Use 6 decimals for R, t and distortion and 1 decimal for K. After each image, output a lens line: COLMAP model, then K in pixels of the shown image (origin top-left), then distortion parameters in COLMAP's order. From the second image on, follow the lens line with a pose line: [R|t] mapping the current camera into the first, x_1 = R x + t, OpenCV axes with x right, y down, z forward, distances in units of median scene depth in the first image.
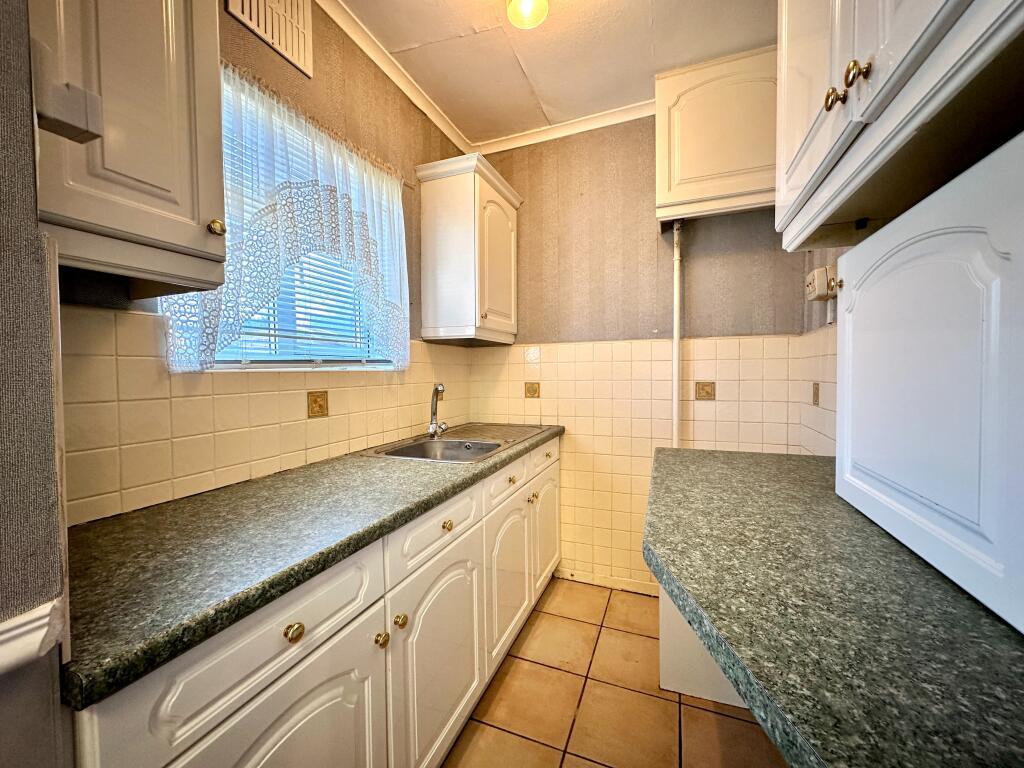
lens RADIAL K [[412.4, 0, 512.0], [0, 412.4, 384.0], [0, 0, 1]] dist [-0.001225, -0.000331]
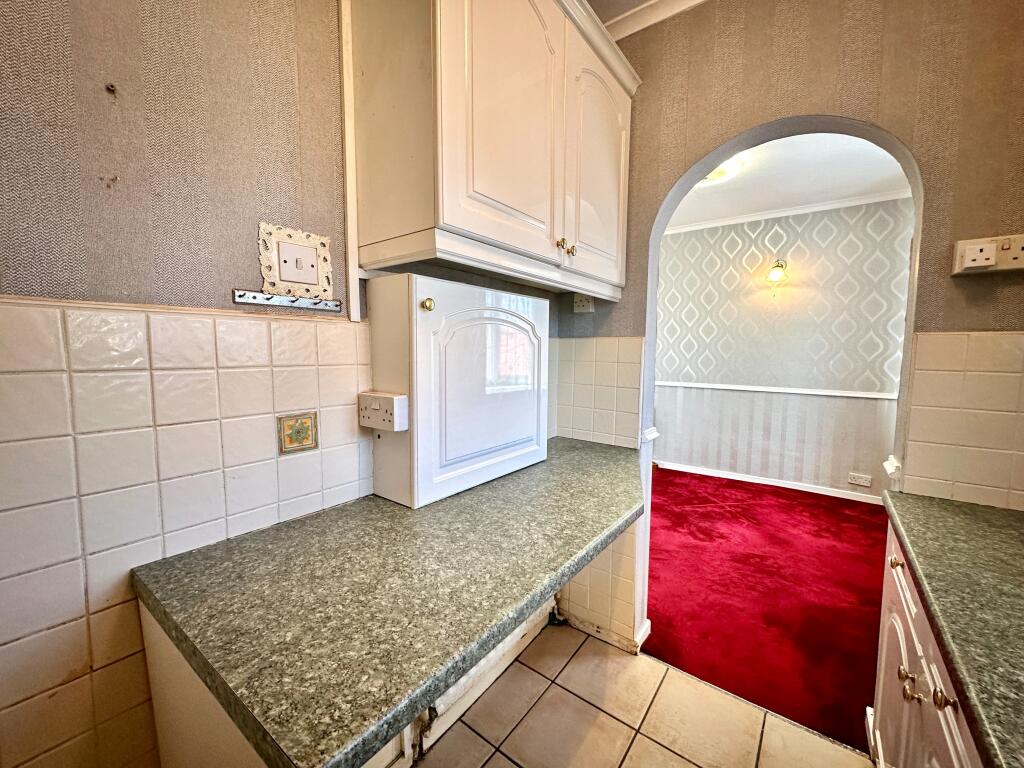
lens RADIAL K [[412.4, 0, 512.0], [0, 412.4, 384.0], [0, 0, 1]] dist [-0.001225, -0.000331]
pose [[-0.961180, -0.022621, 0.274992, 0.328015], [0.009196, 0.993454, 0.113865, -0.177387], [-0.275768, 0.111974, -0.954680, 2.156112]]
